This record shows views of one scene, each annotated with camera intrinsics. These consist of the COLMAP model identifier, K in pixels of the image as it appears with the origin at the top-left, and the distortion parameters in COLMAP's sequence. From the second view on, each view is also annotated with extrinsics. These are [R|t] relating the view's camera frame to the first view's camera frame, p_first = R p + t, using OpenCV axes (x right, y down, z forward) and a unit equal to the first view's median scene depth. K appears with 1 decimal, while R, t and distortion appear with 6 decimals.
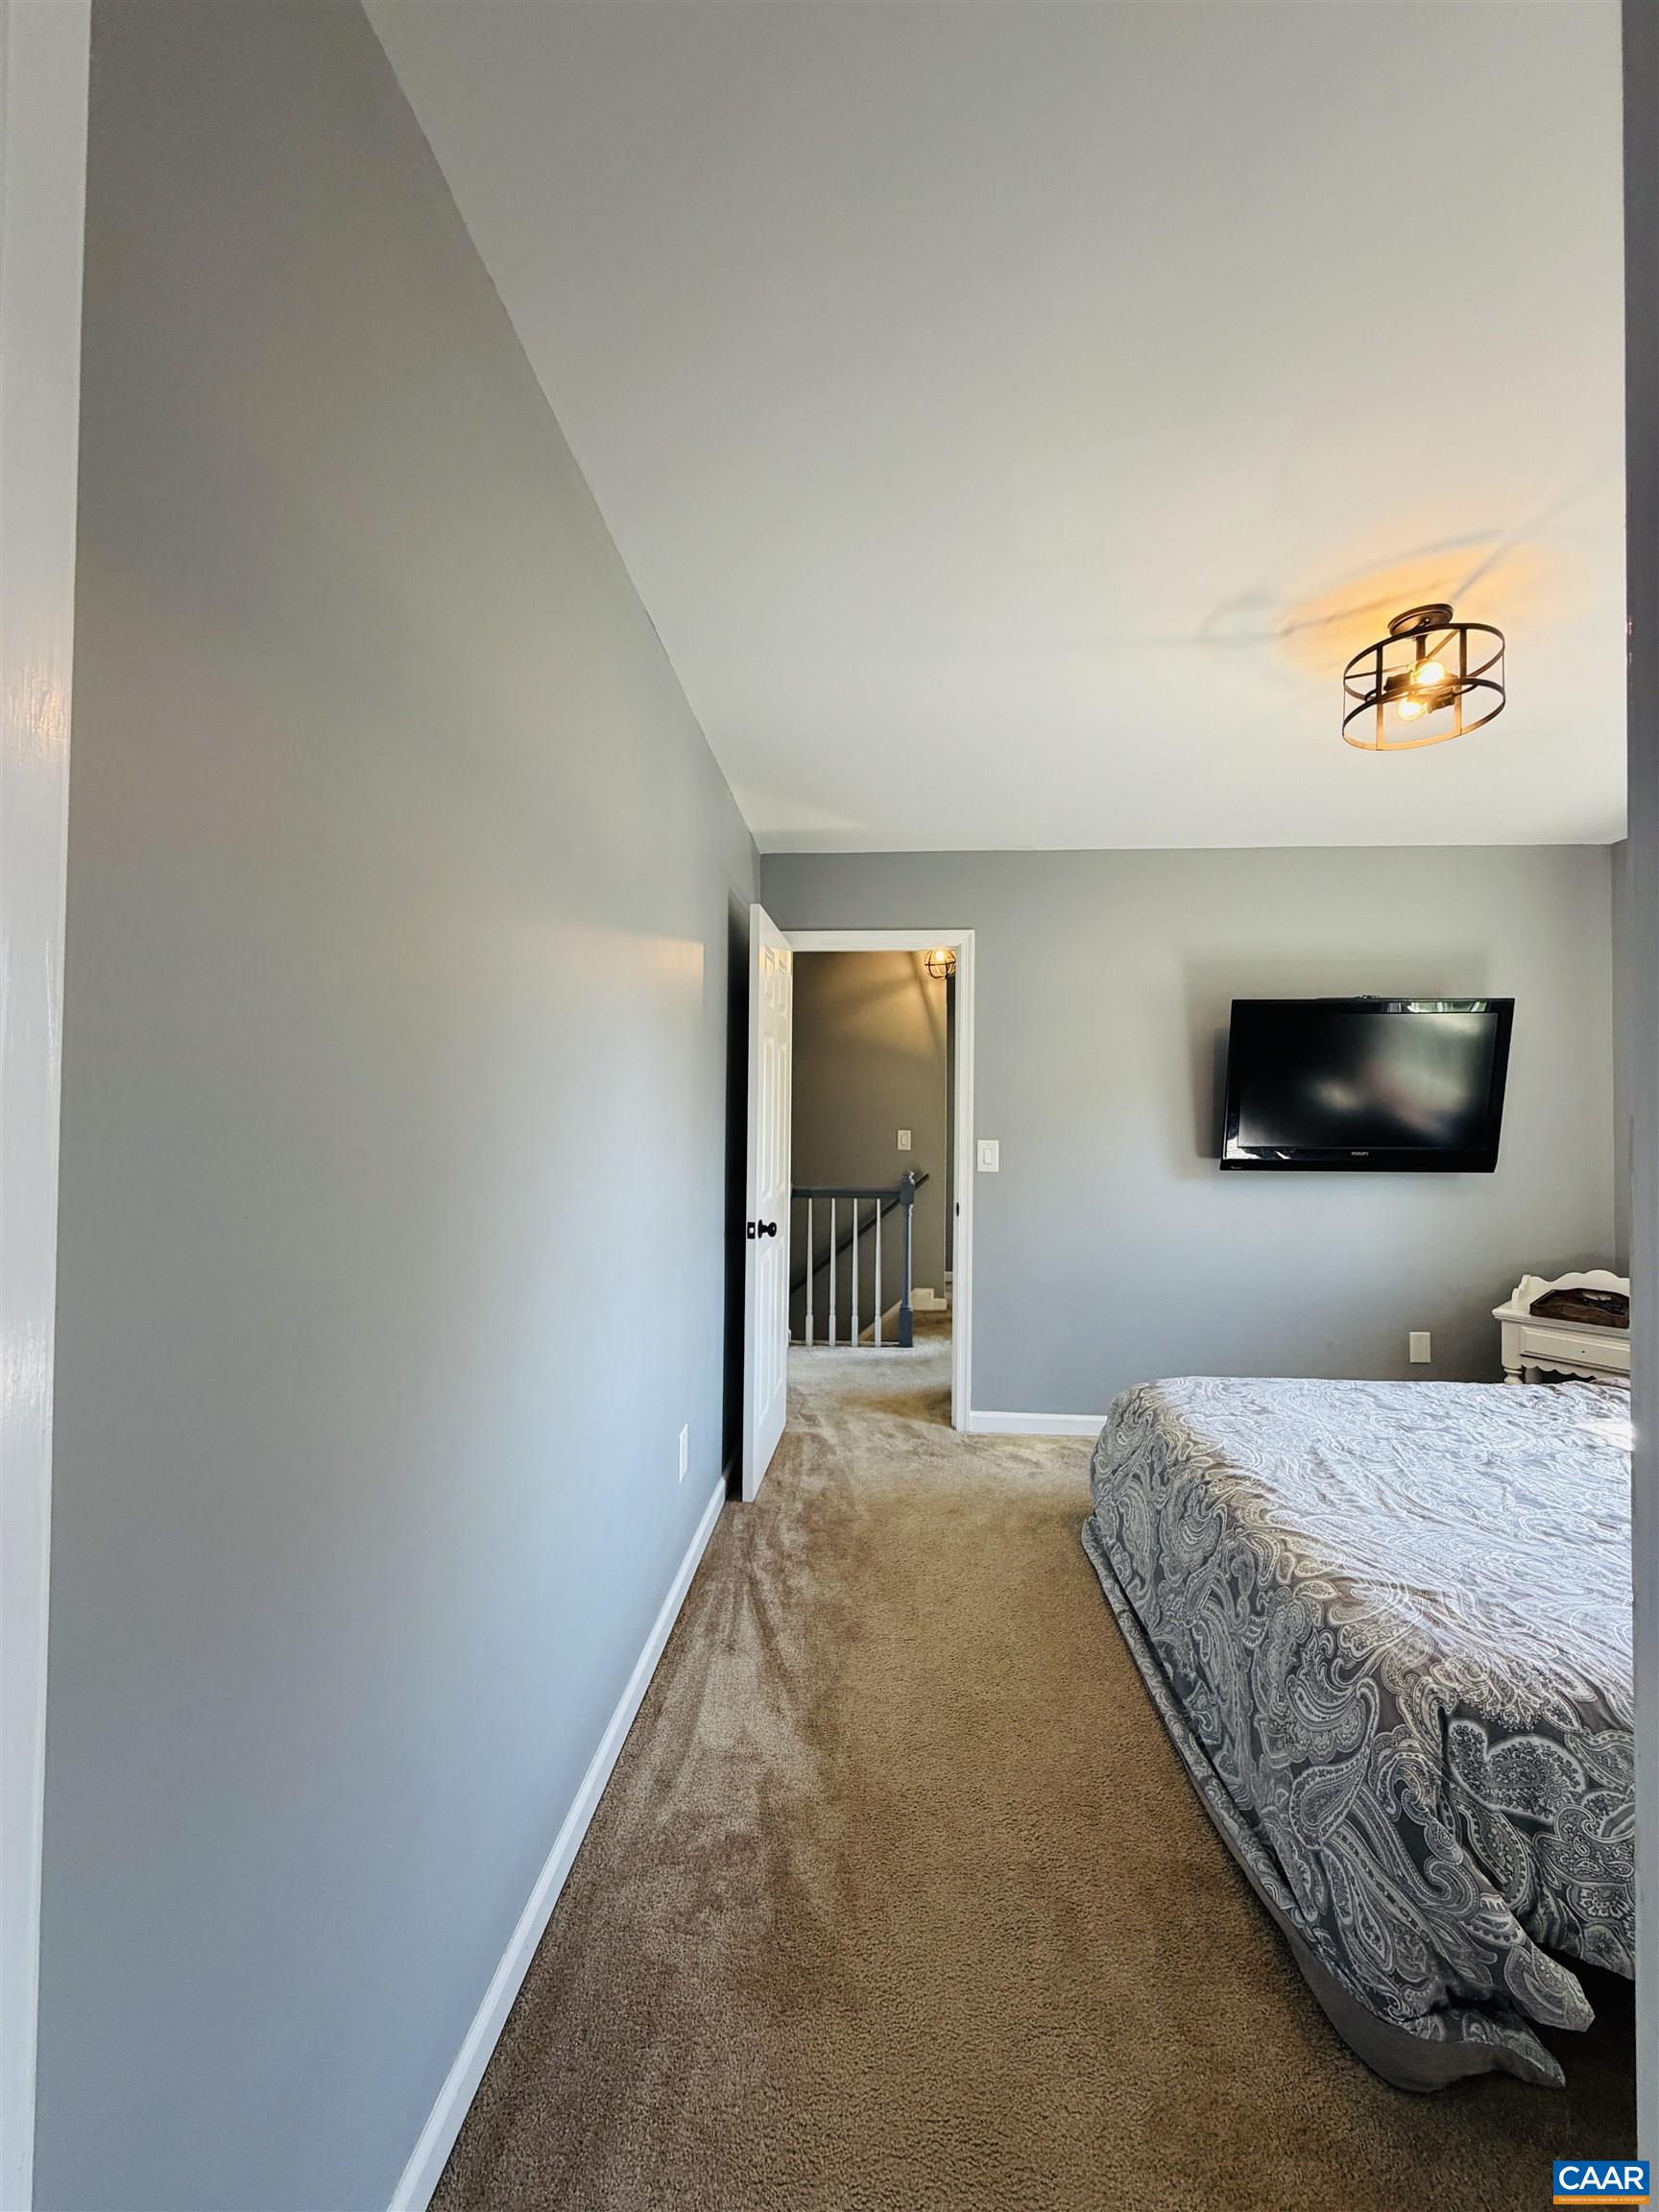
lens RADIAL K [[888.6, 0, 825.5], [0, 888.6, 1100.6], [0, 0, 1]] dist [0.001604, 0.000093]
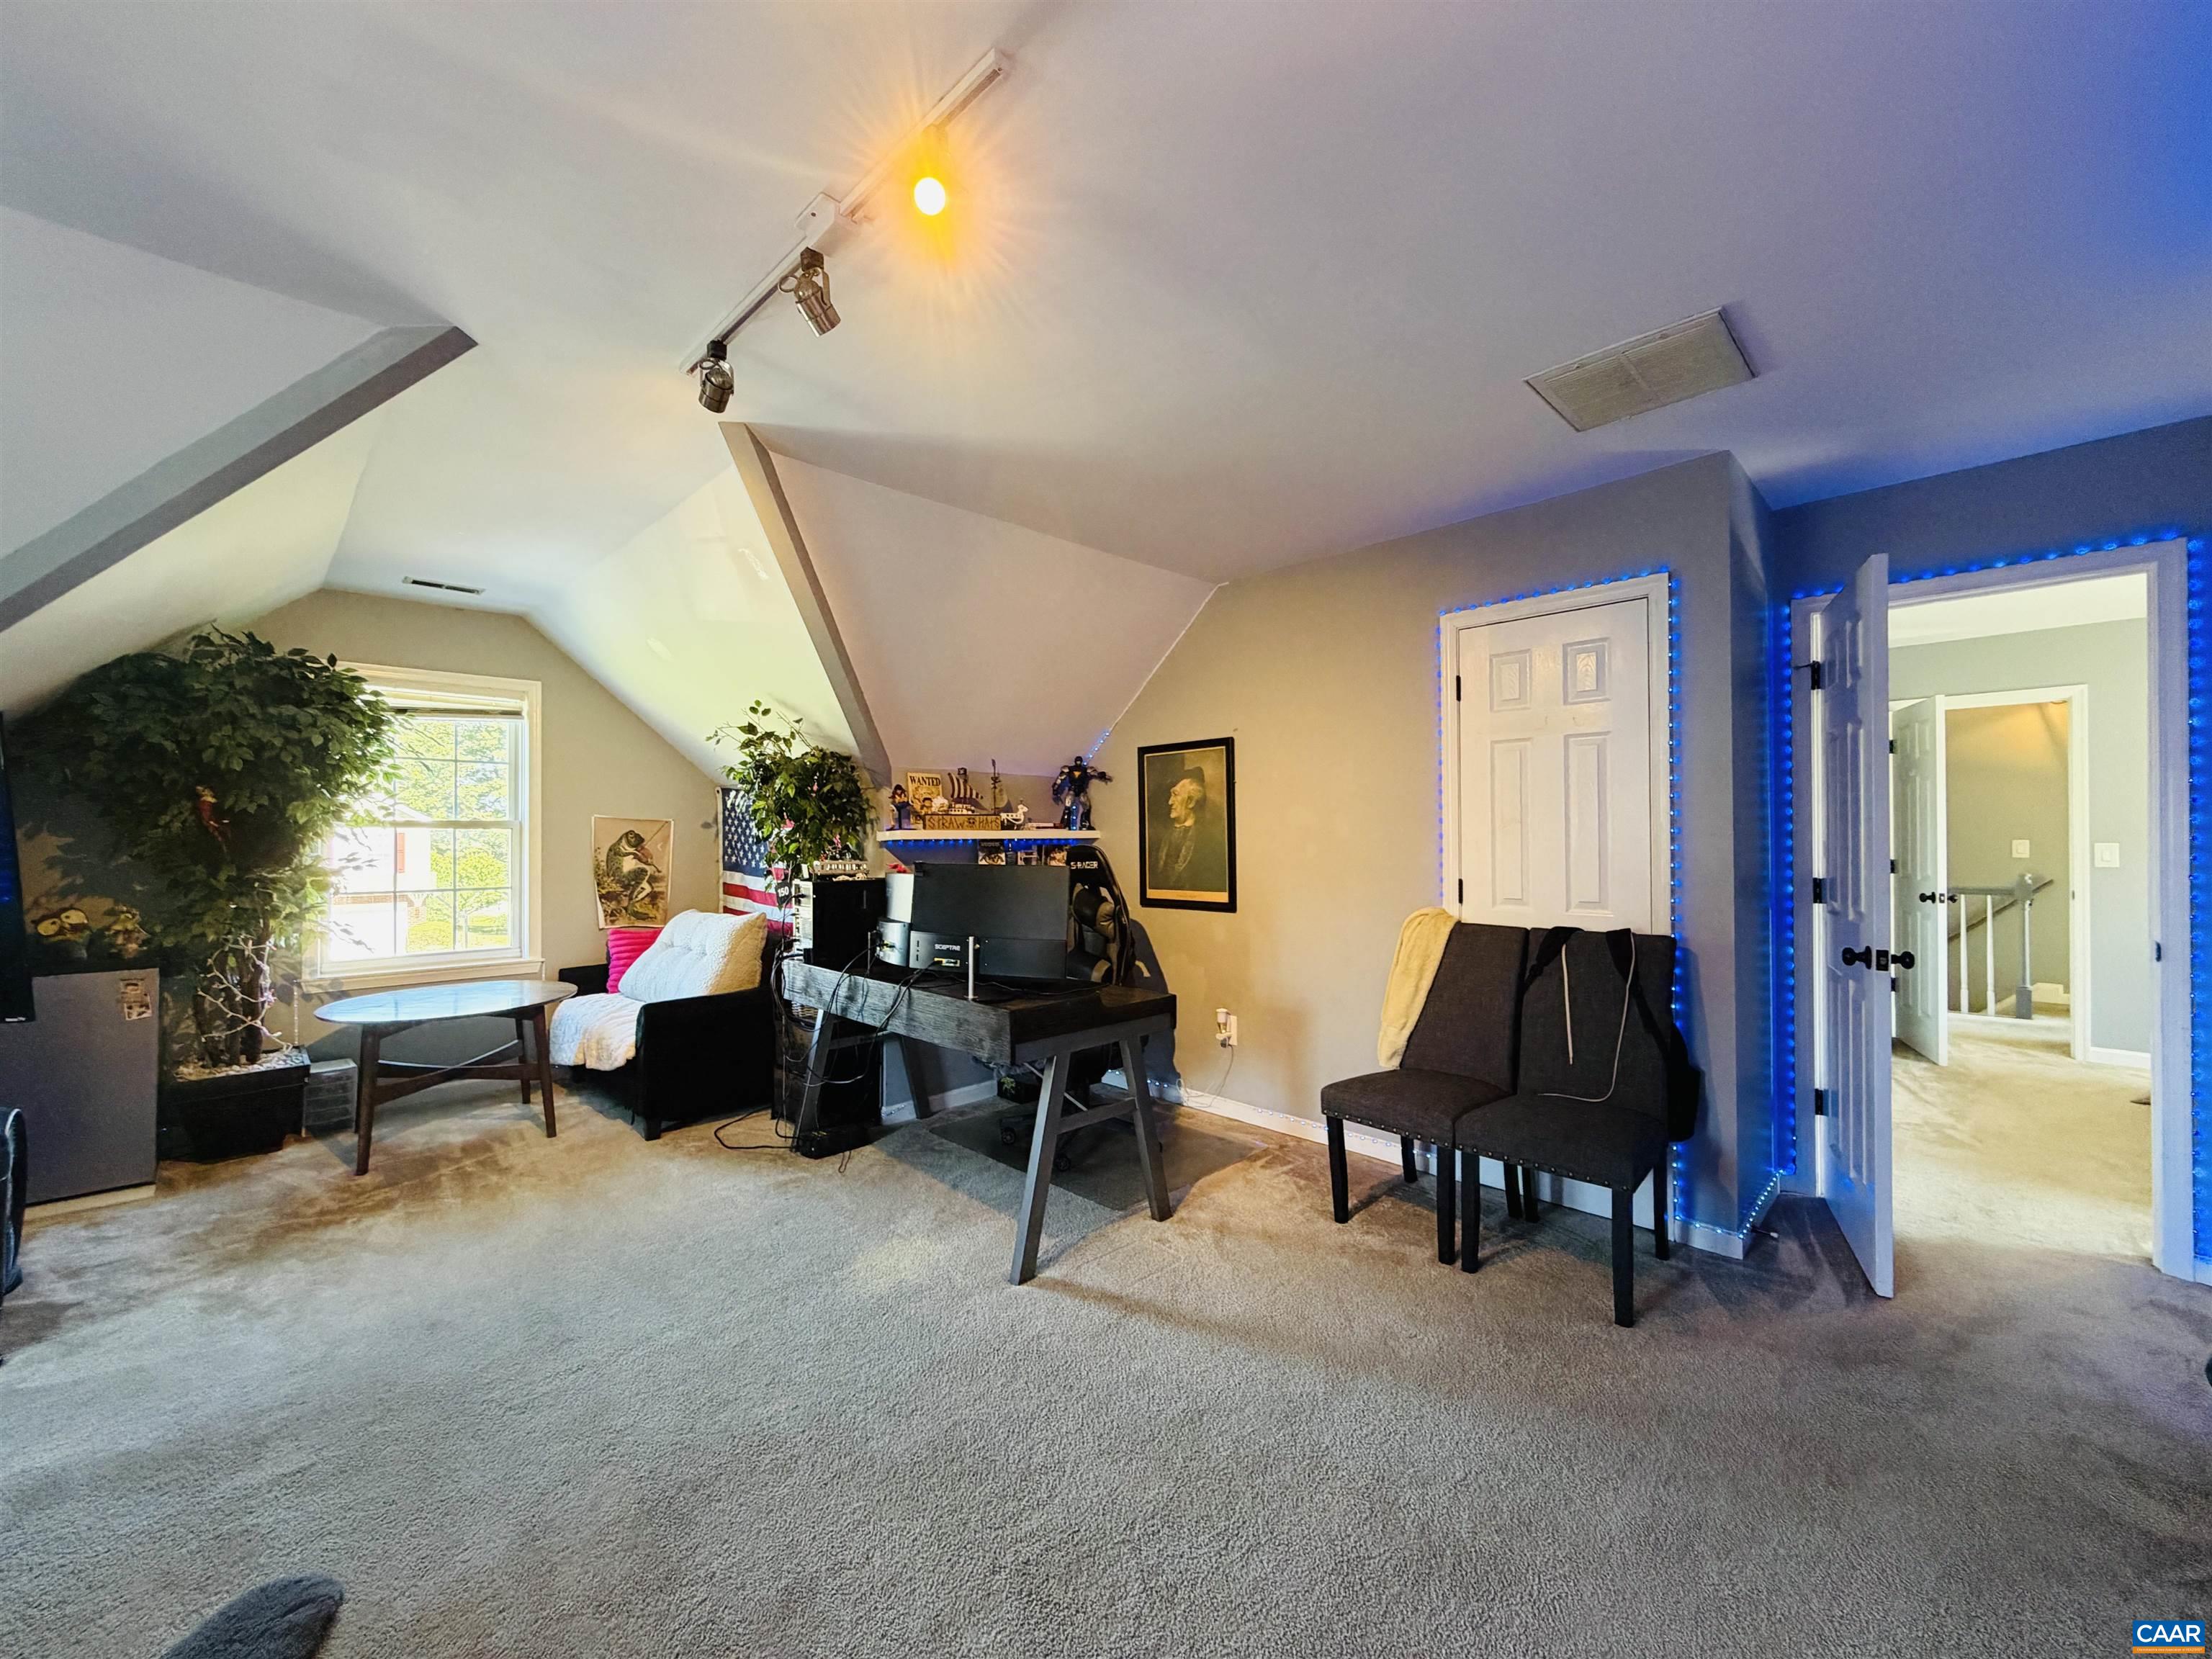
lens RADIAL K [[888.6, 0, 1110.5], [0, 888.6, 831.8], [0, 0, 1]] dist [0.001604, 0.000093]
pose [[0.752159, -0.017677, -0.658745, -0.085865], [0.023039, 0.999734, -0.000521, -0.008530], [0.658579, -0.014786, 0.752366, -1.475642]]
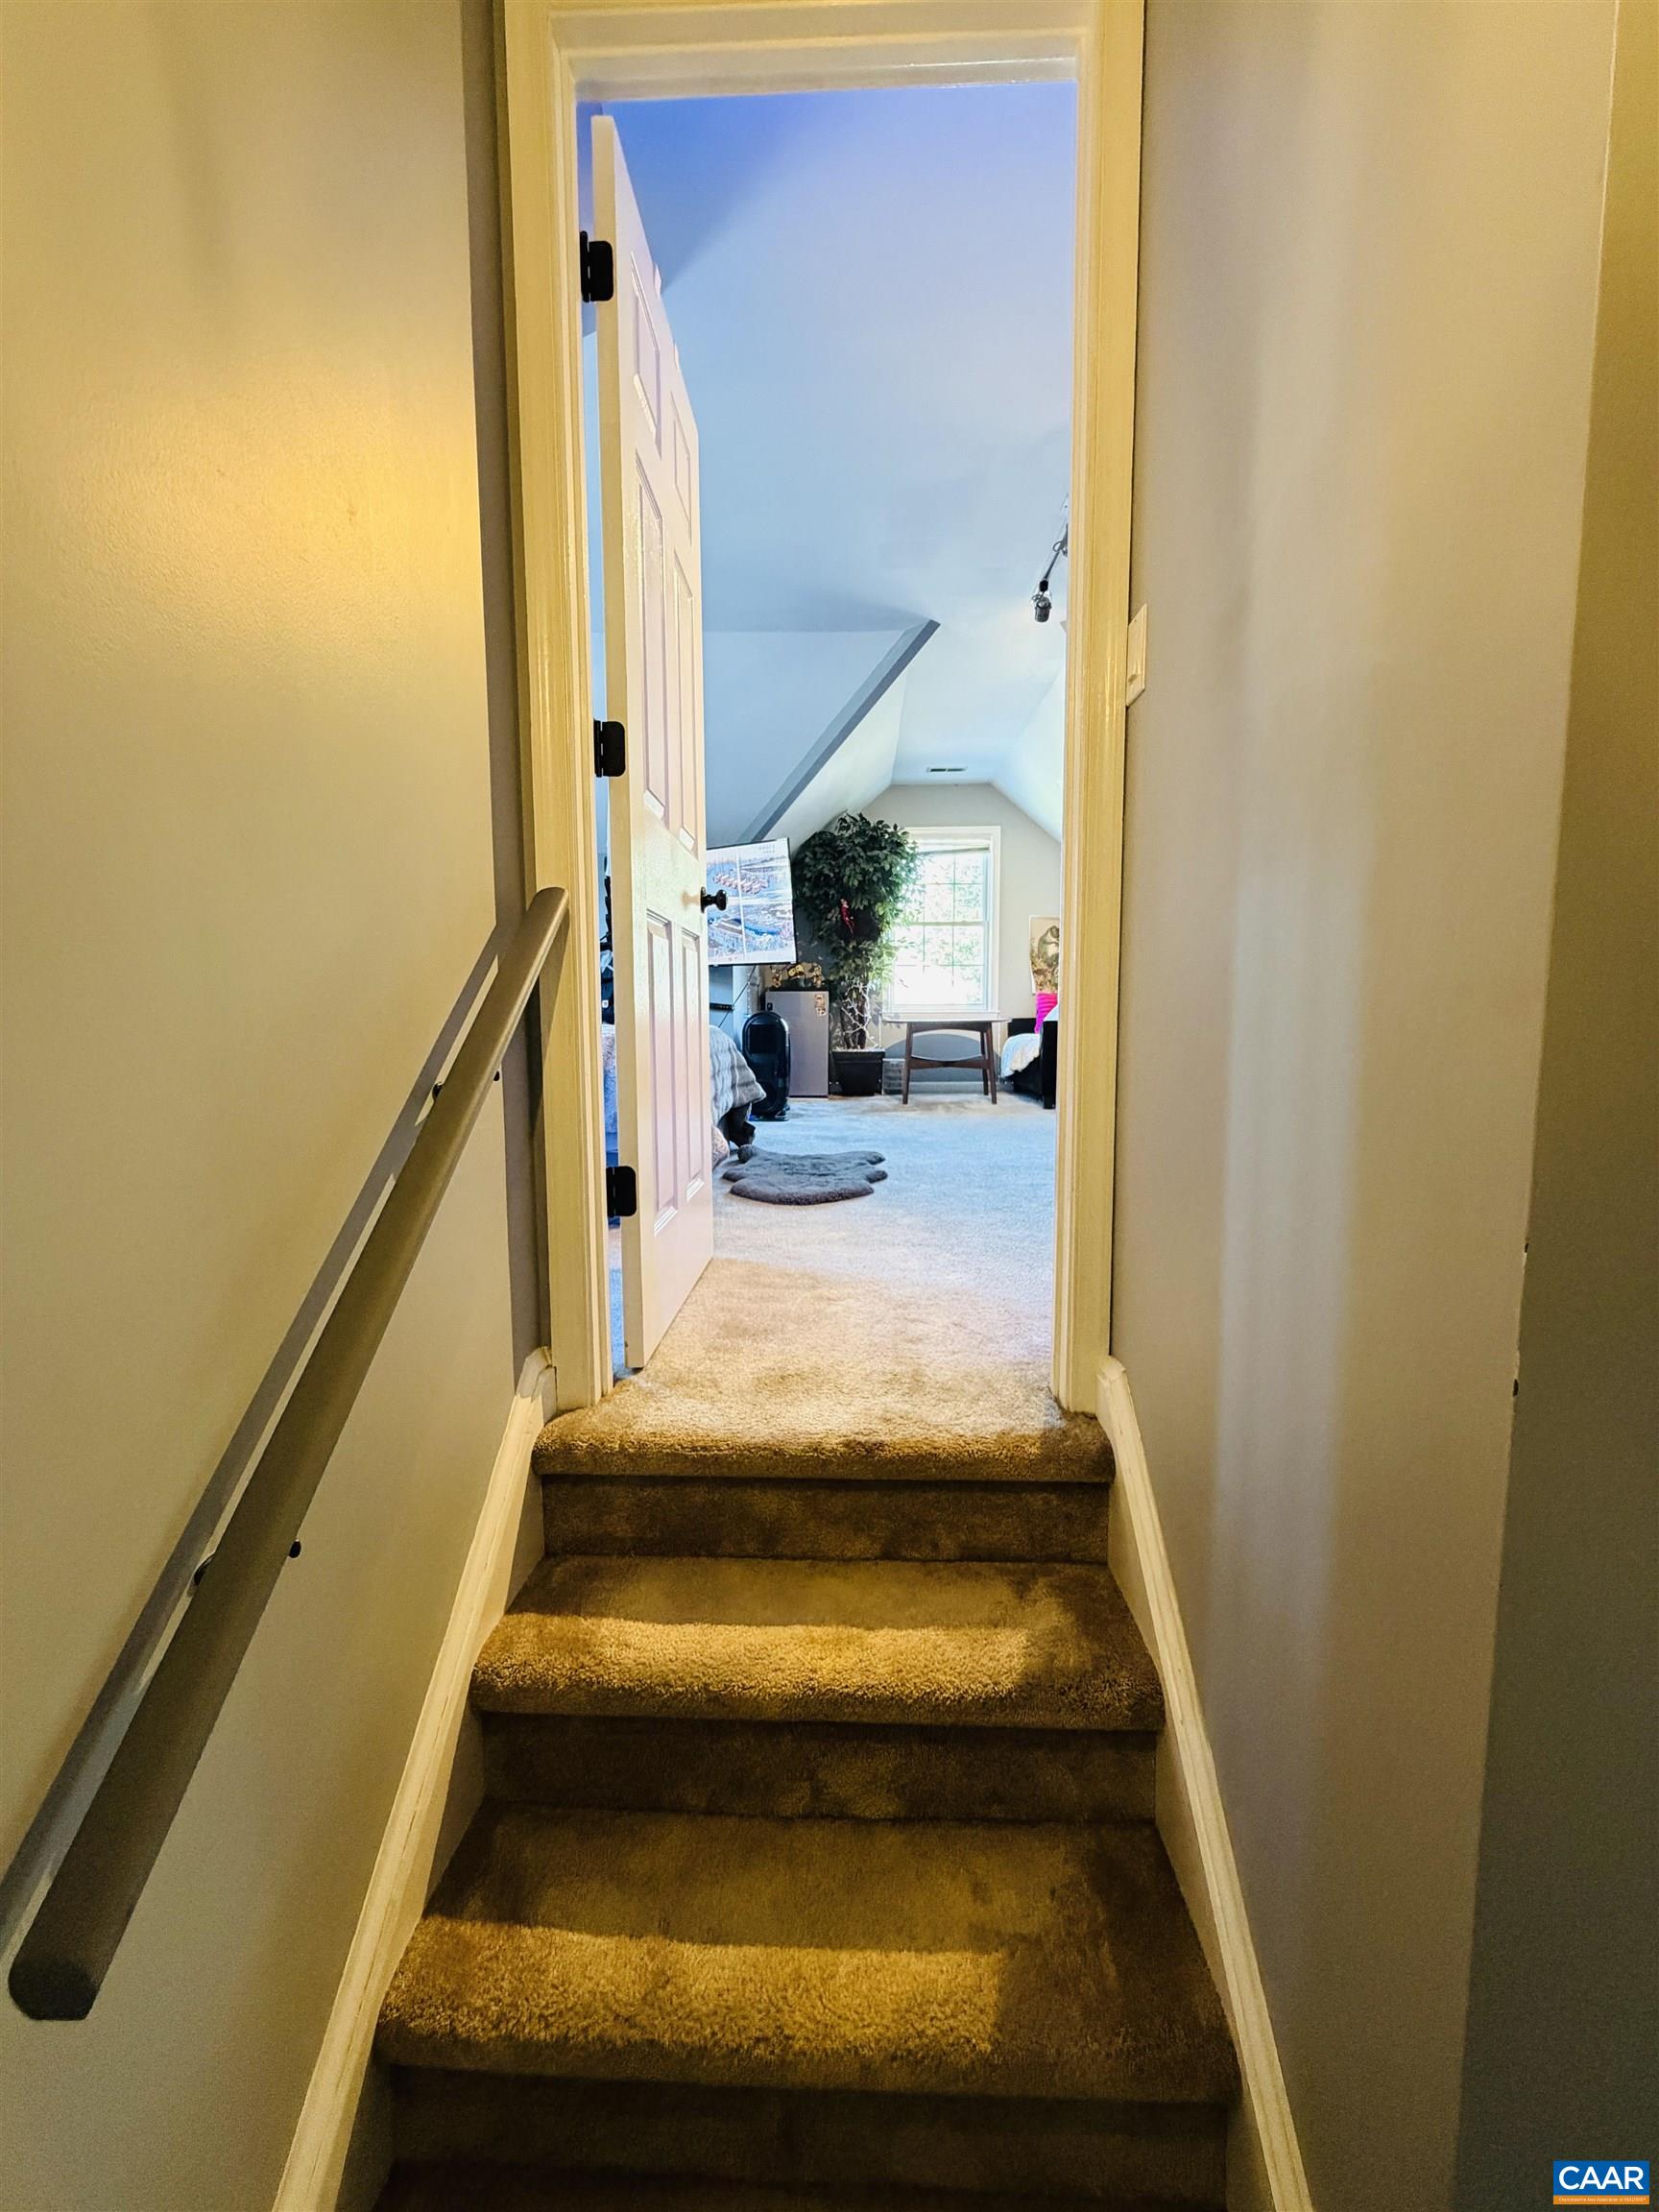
lens RADIAL K [[888.6, 0, 825.4], [0, 888.6, 1100.2], [0, 0, 1]] dist [0.001604, 0.000093]
pose [[0.042008, 0.088990, -0.995146, 0.661553], [0.022519, 0.995688, 0.089989, 0.257813], [0.998863, -0.026190, 0.039823, -1.539951]]
